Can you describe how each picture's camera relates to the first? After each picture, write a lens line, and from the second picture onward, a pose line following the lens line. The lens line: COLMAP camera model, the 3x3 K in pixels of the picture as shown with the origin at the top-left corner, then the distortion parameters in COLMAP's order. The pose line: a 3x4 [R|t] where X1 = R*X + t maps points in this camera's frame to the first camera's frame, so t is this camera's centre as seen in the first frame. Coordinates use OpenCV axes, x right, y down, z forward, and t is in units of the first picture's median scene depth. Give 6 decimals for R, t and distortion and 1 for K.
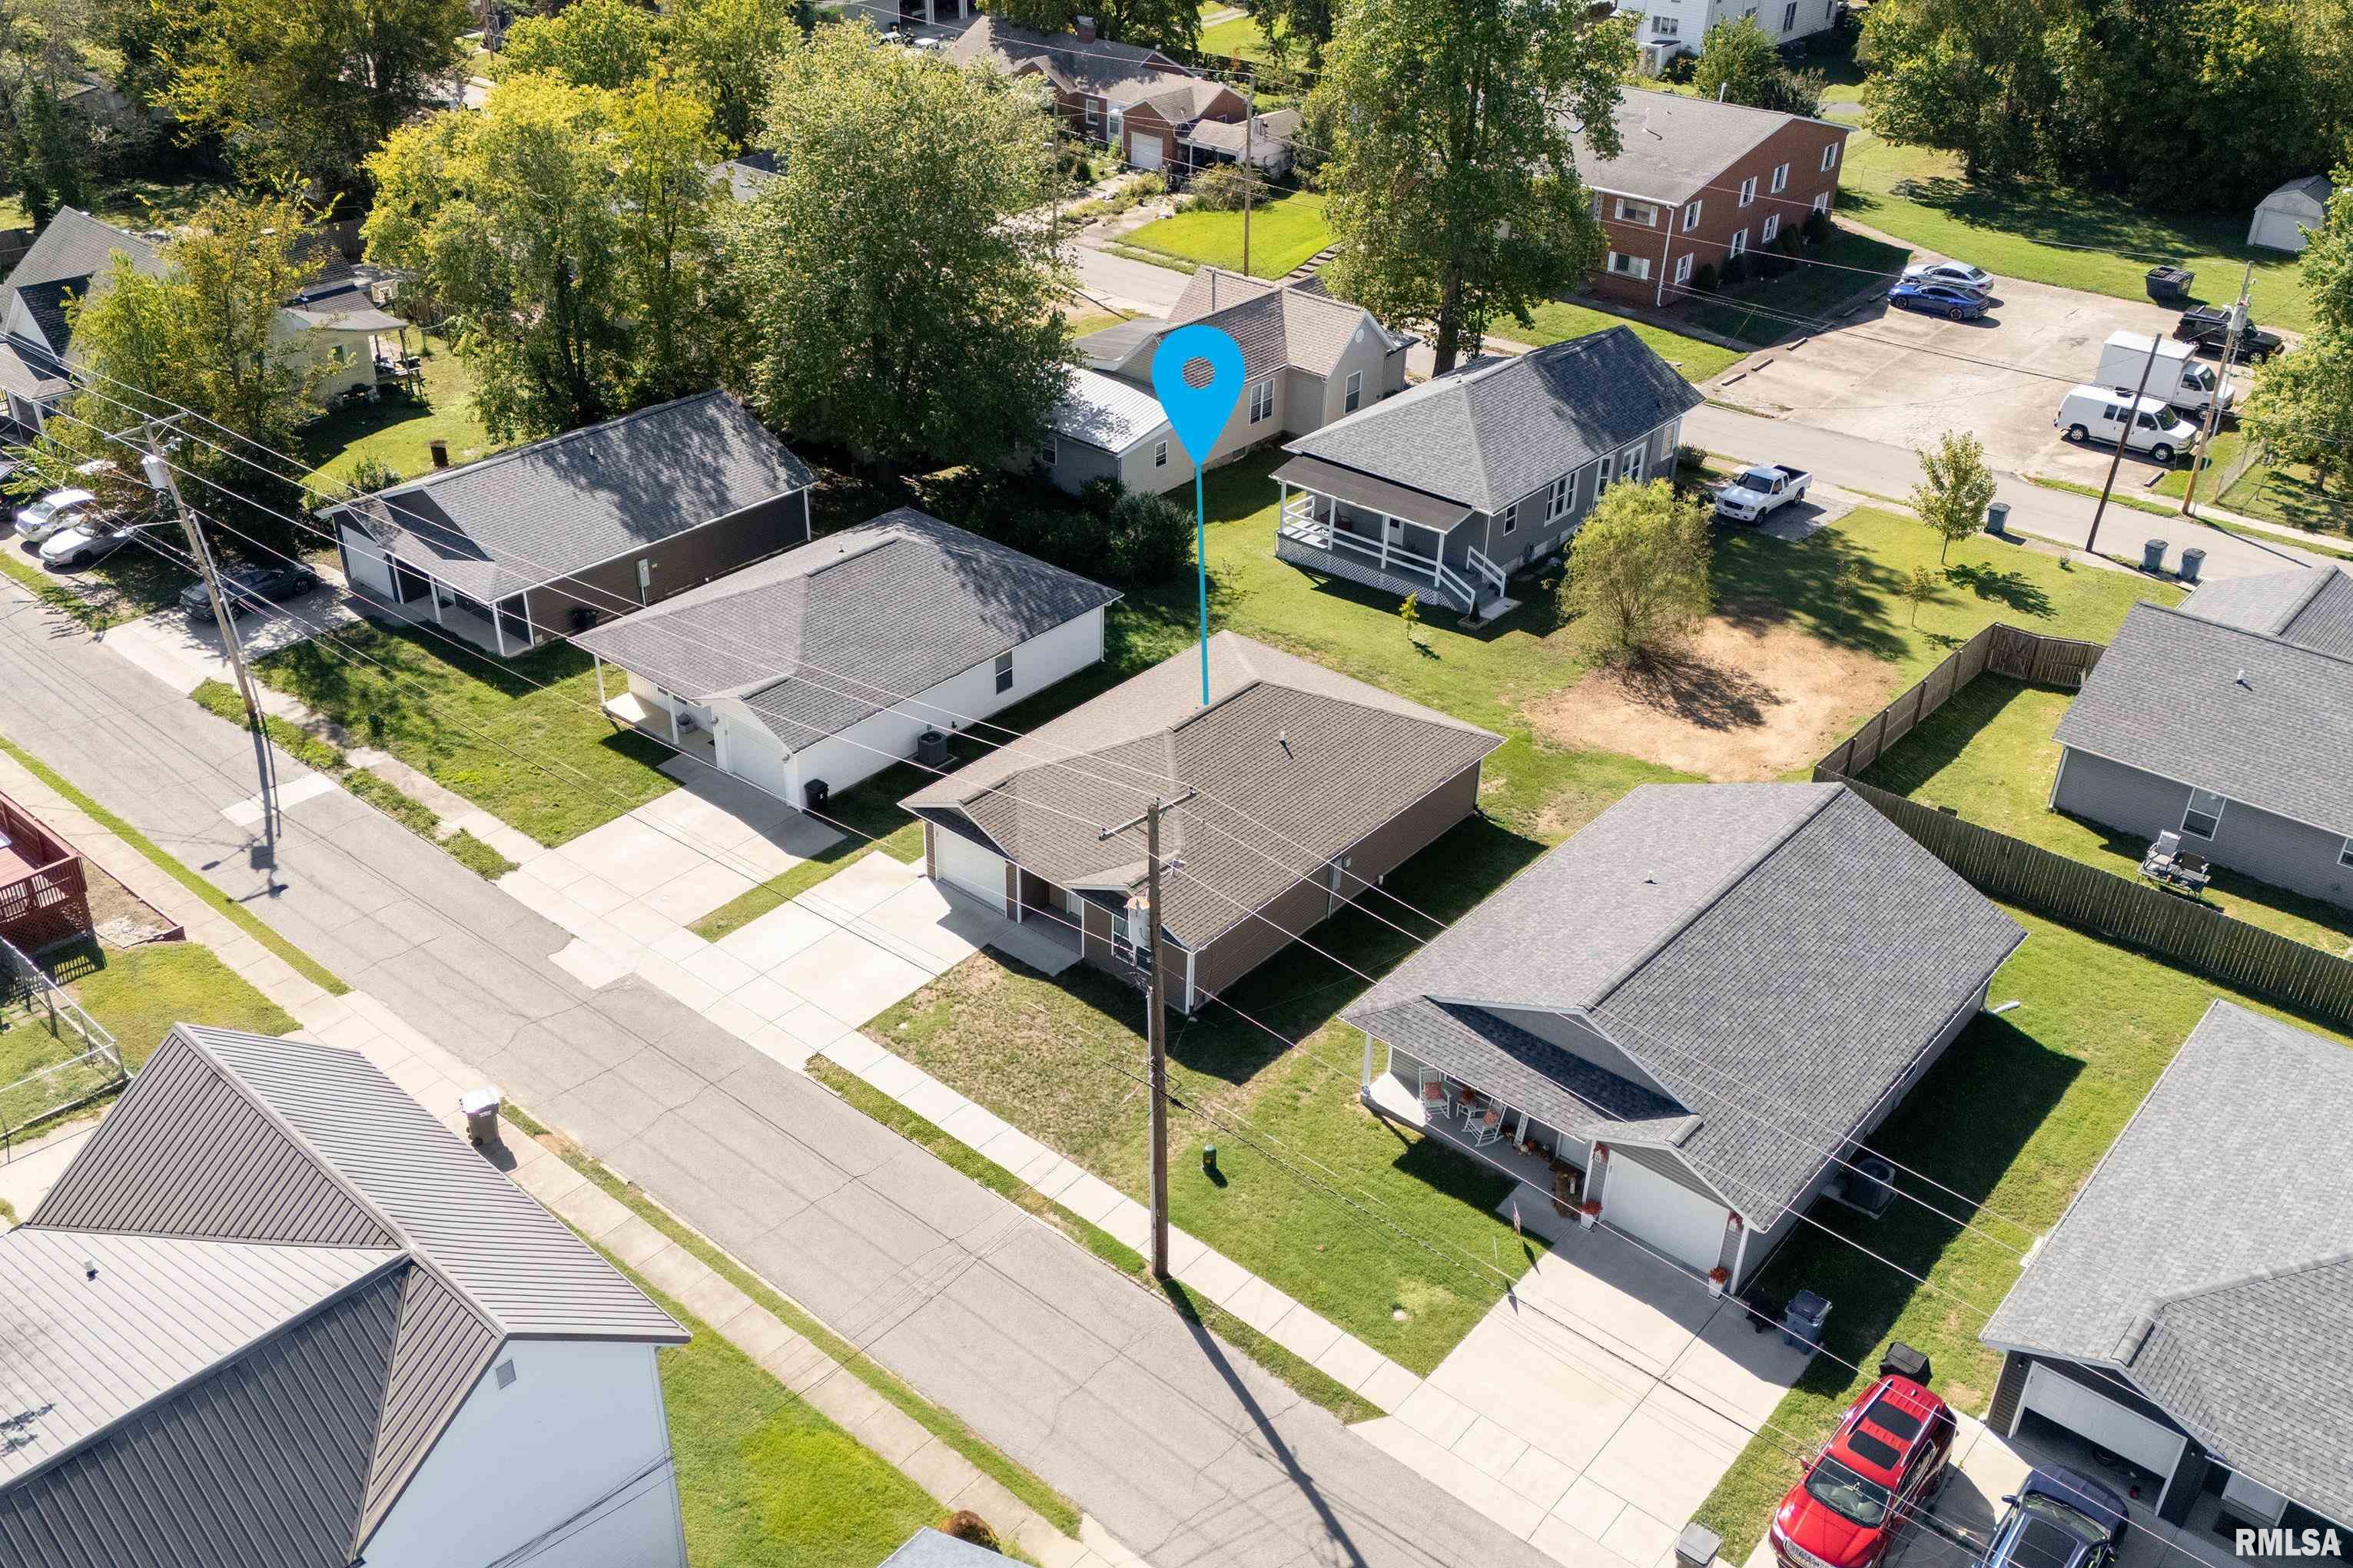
lens RADIAL K [[2033.4, 0, 1136.0], [0, 2033.4, 790.1], [0, 0, 1]] dist [0.077298, -0.096677]
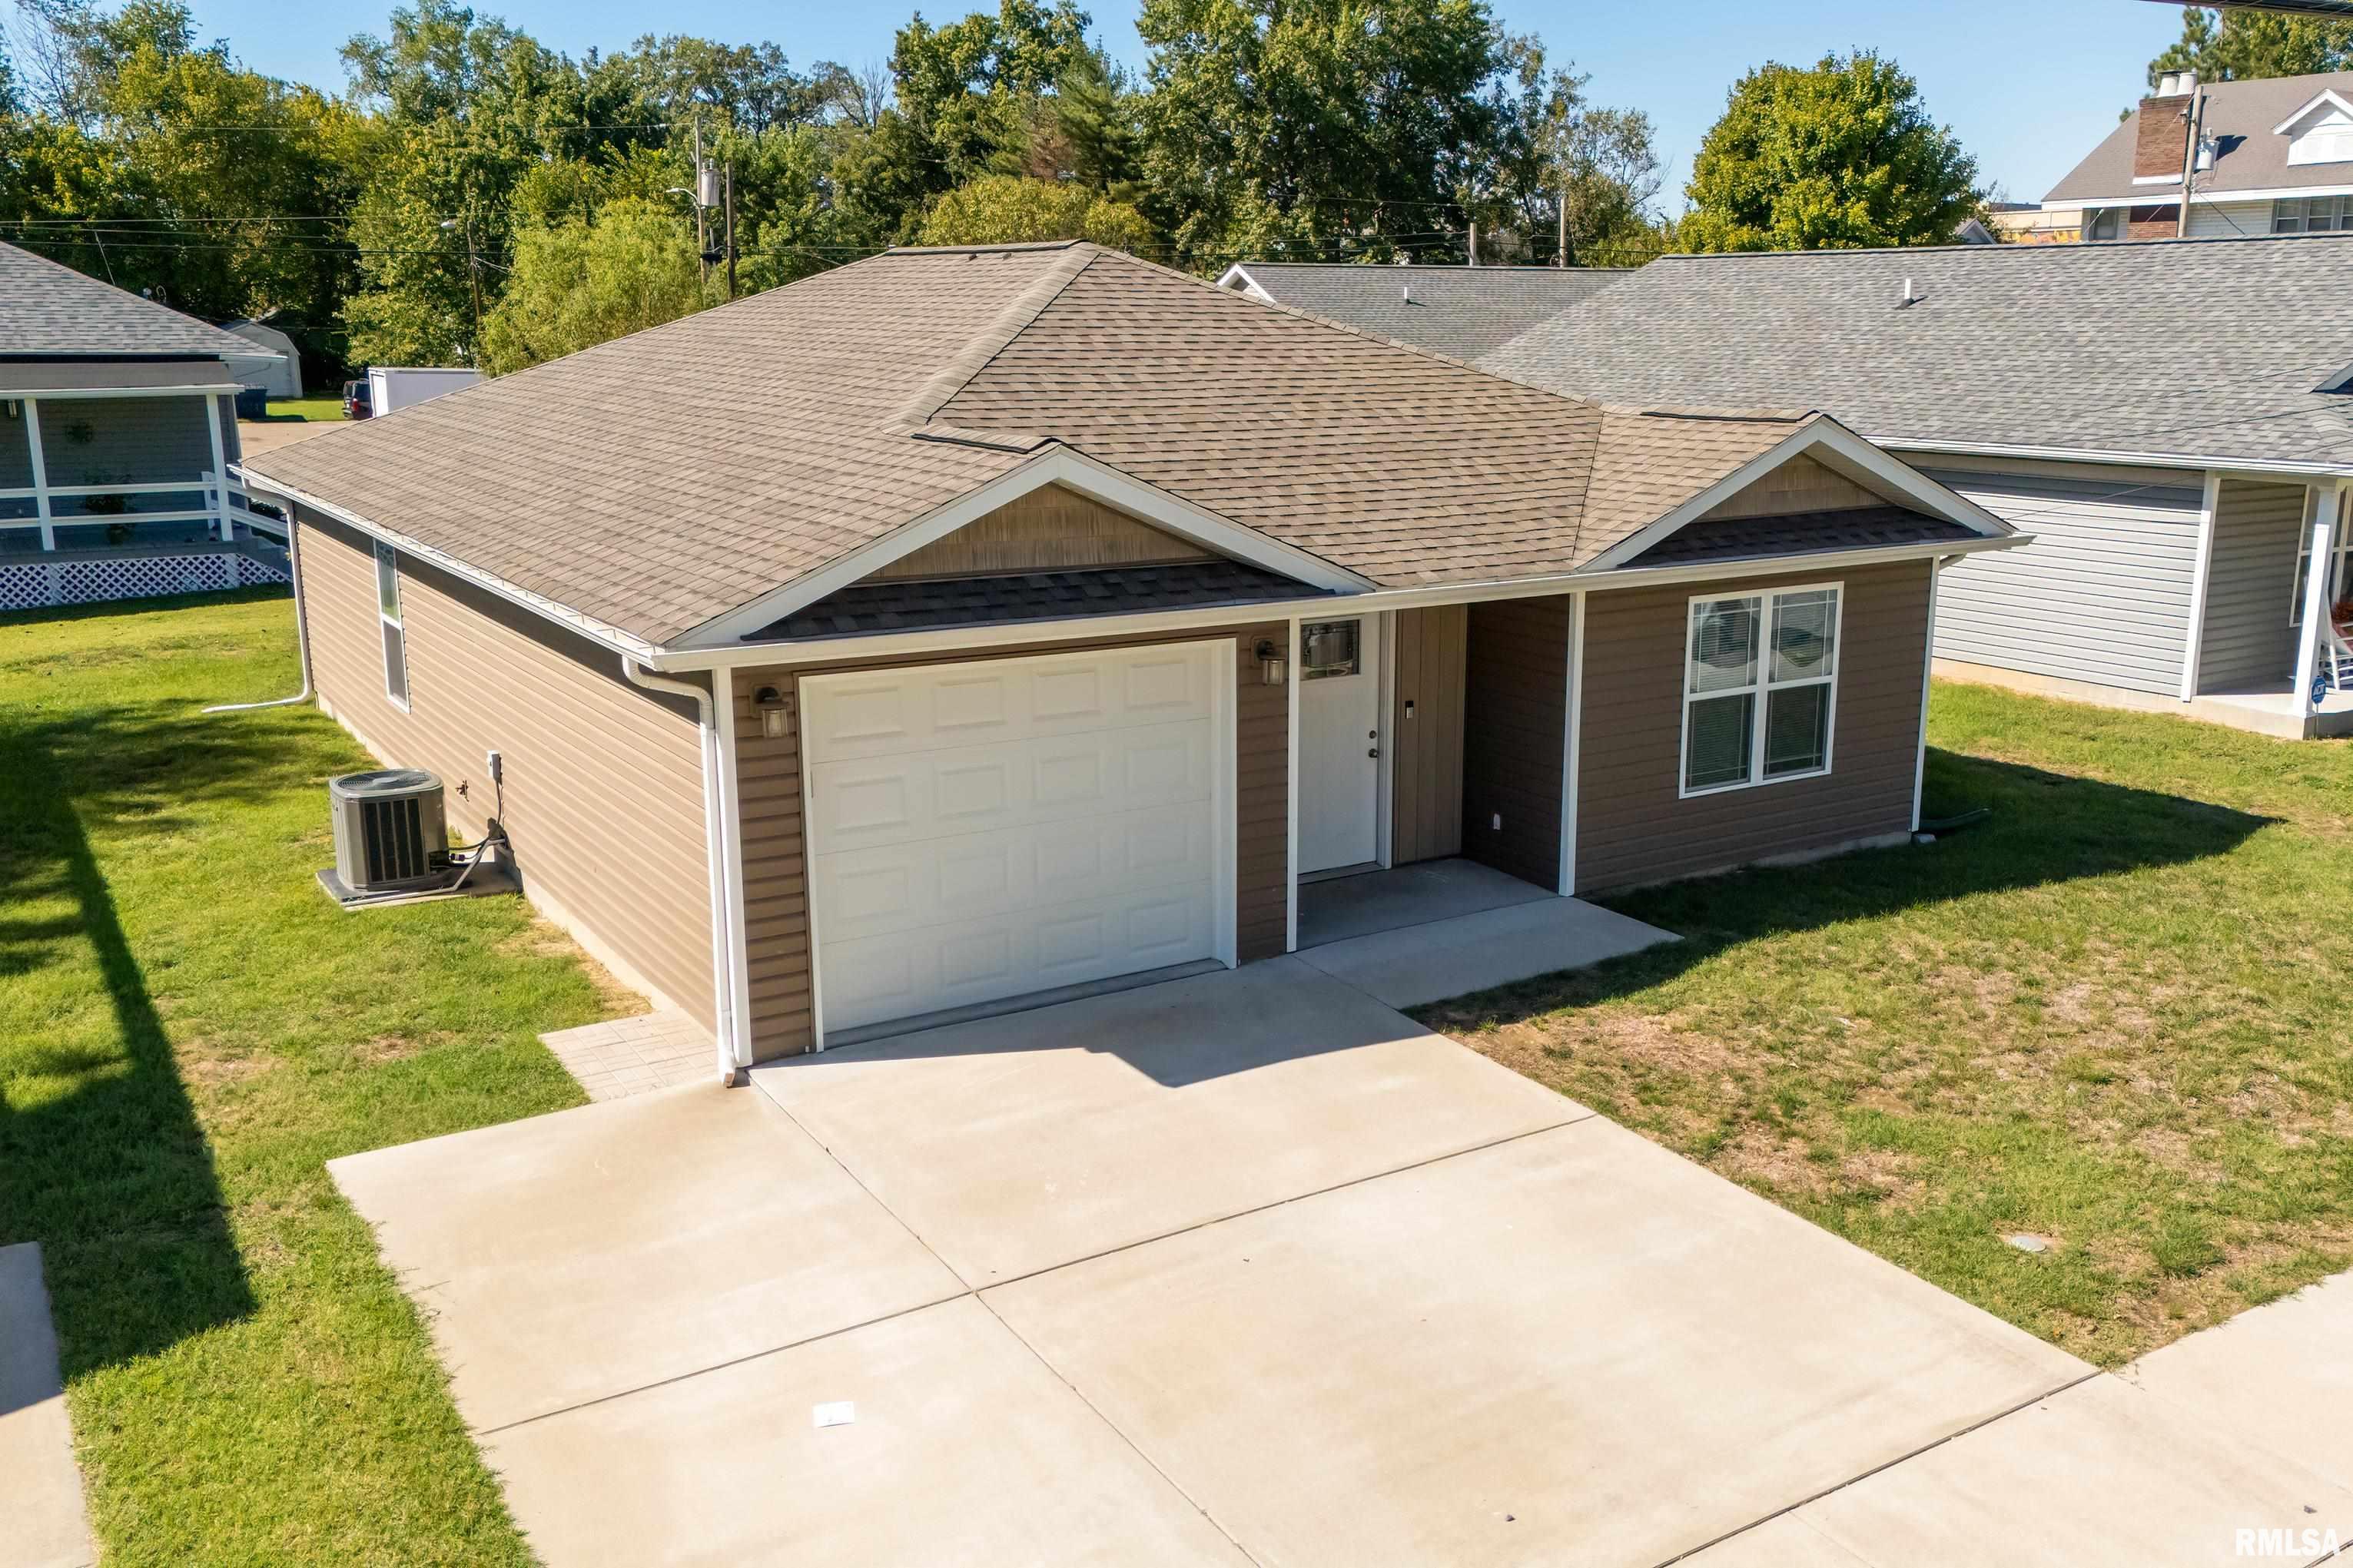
lens RADIAL K [[2056.7, 0, 1288.6], [0, 2056.7, 786.1], [0, 0, 1]] dist [0.030073, -0.006424]
pose [[0.267022, -0.231371, 0.935503, -0.281771], [0.499886, 0.863192, 0.070804, 0.032473], [-0.823901, 0.448739, 0.346151, 0.925456]]
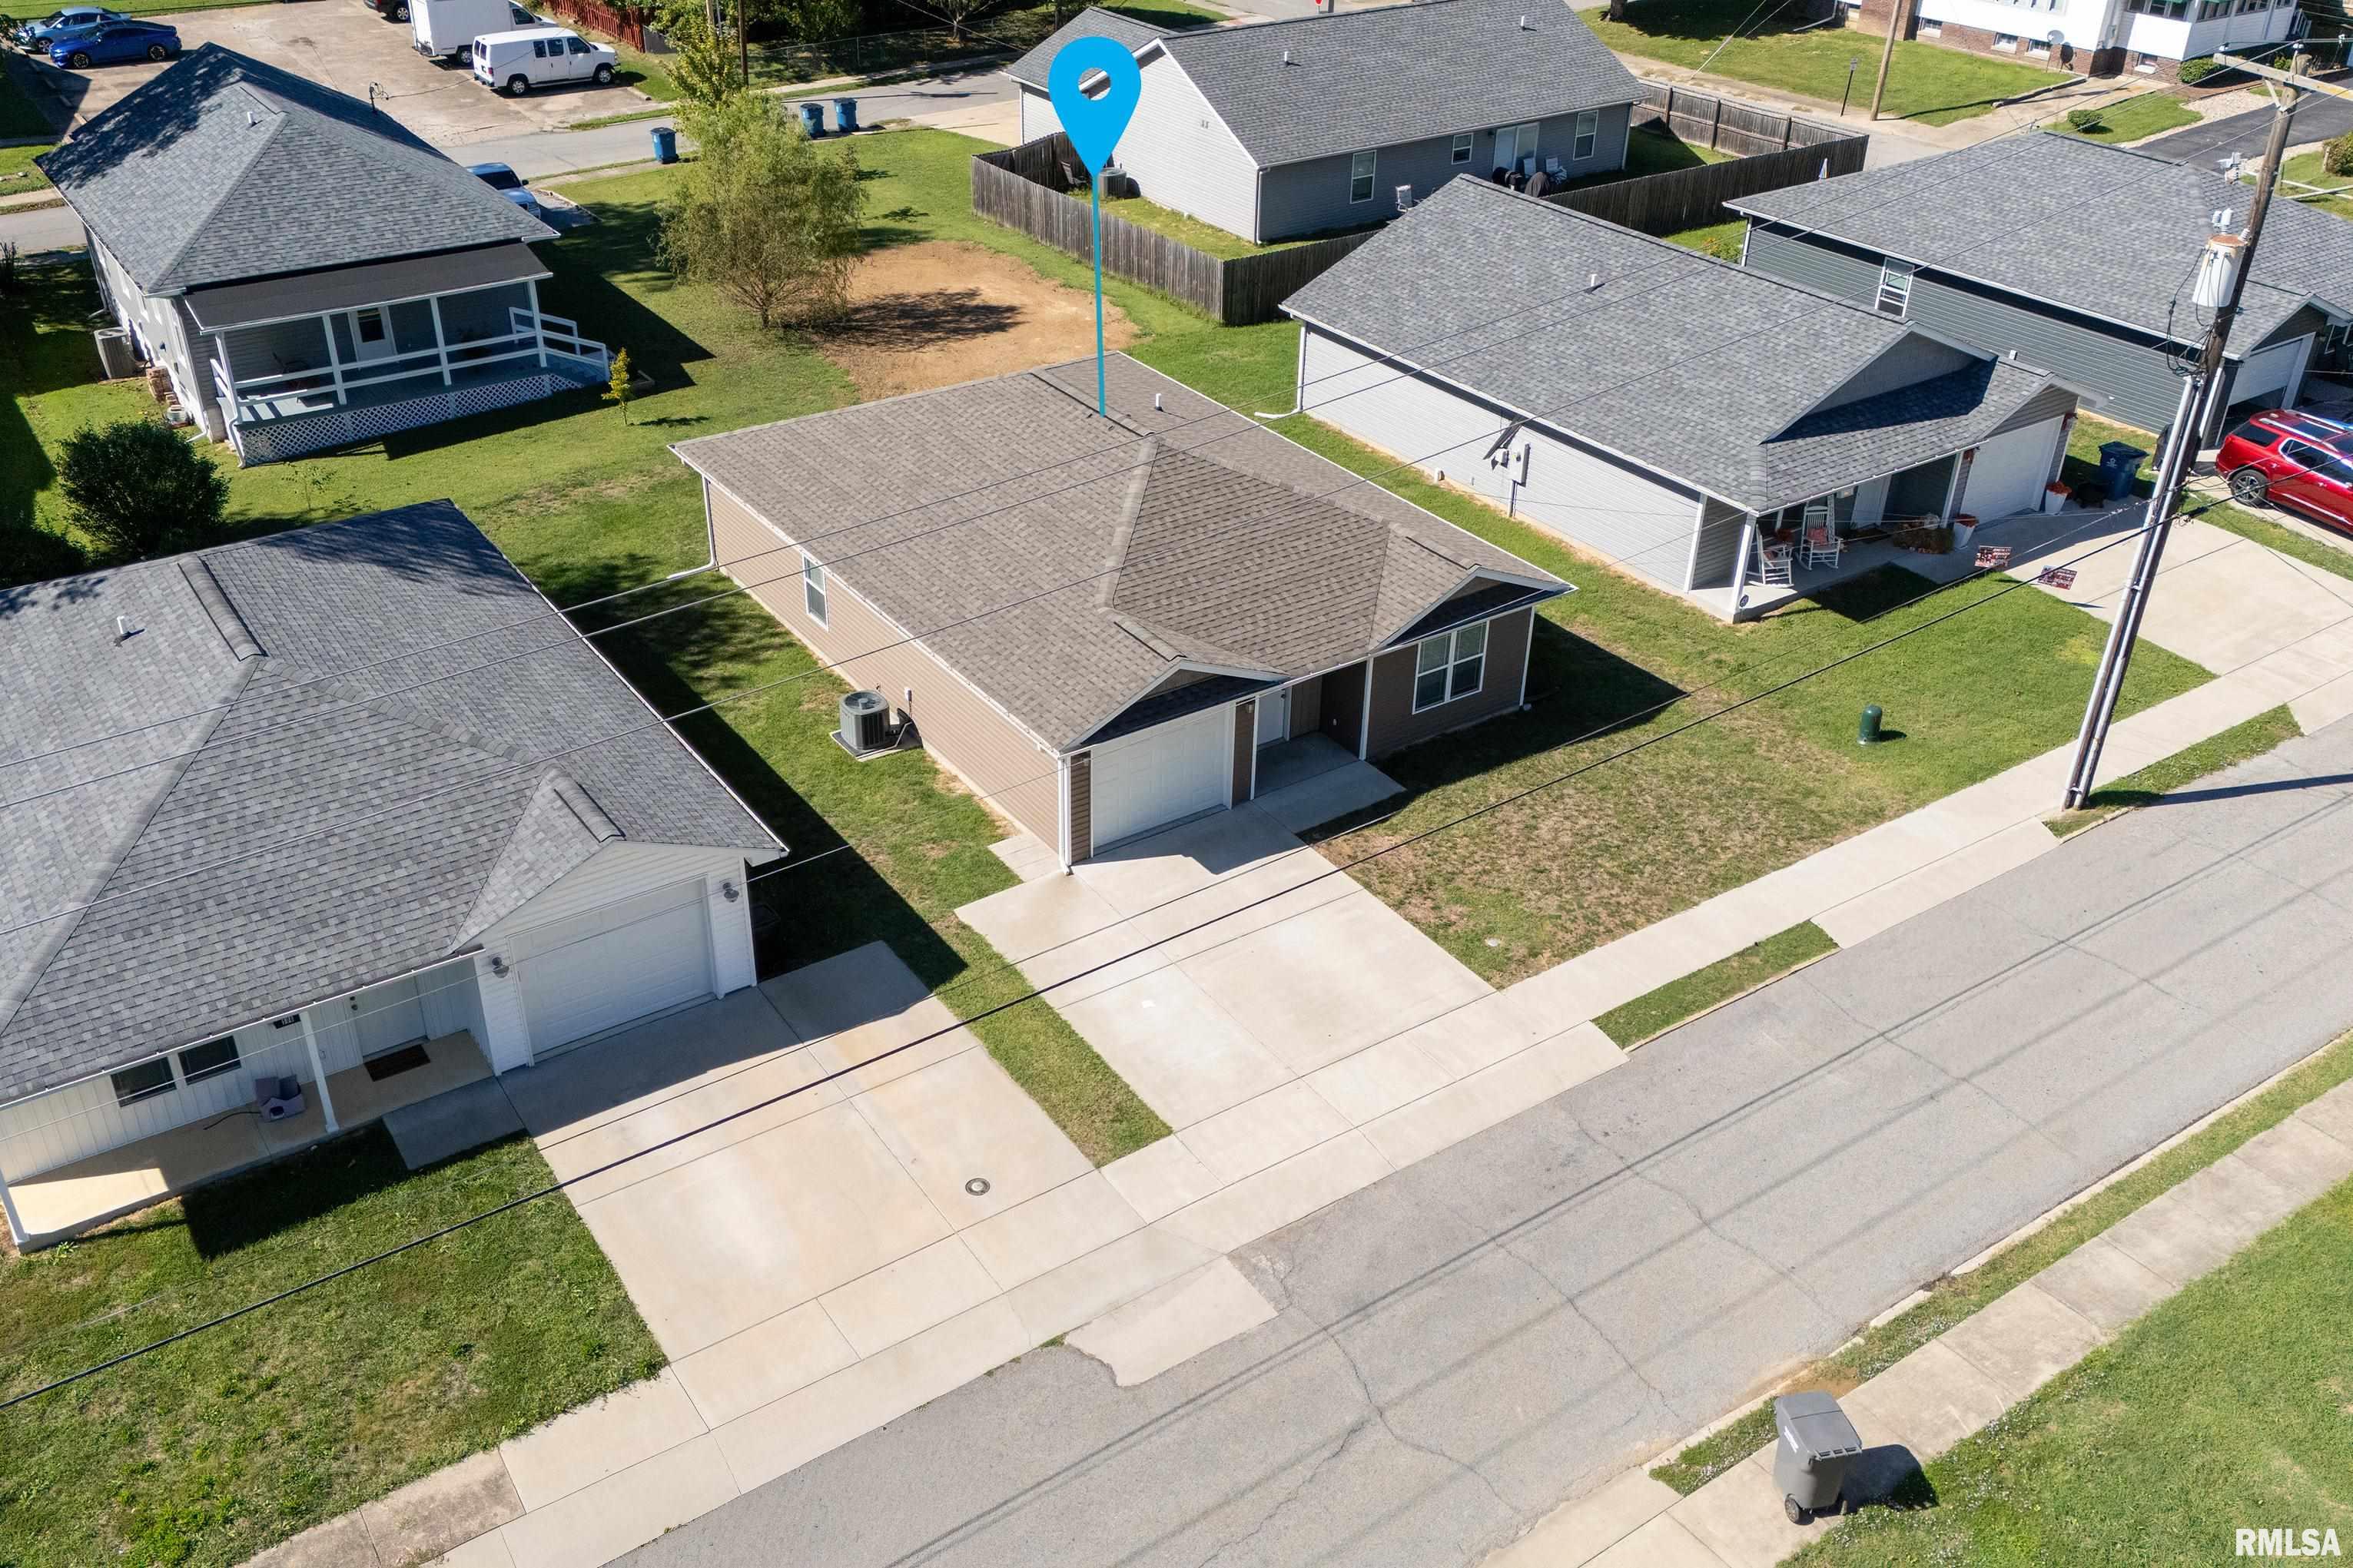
lens RADIAL K [[2033.4, 0, 1136.0], [0, 2033.4, 790.1], [0, 0, 1]] dist [0.077298, -0.096677]
pose [[0.264666, -0.510487, 0.818141, -0.573065], [0.494243, 0.800302, 0.339470, -0.162855], [-0.828056, 0.314514, 0.464117, 0.759522]]
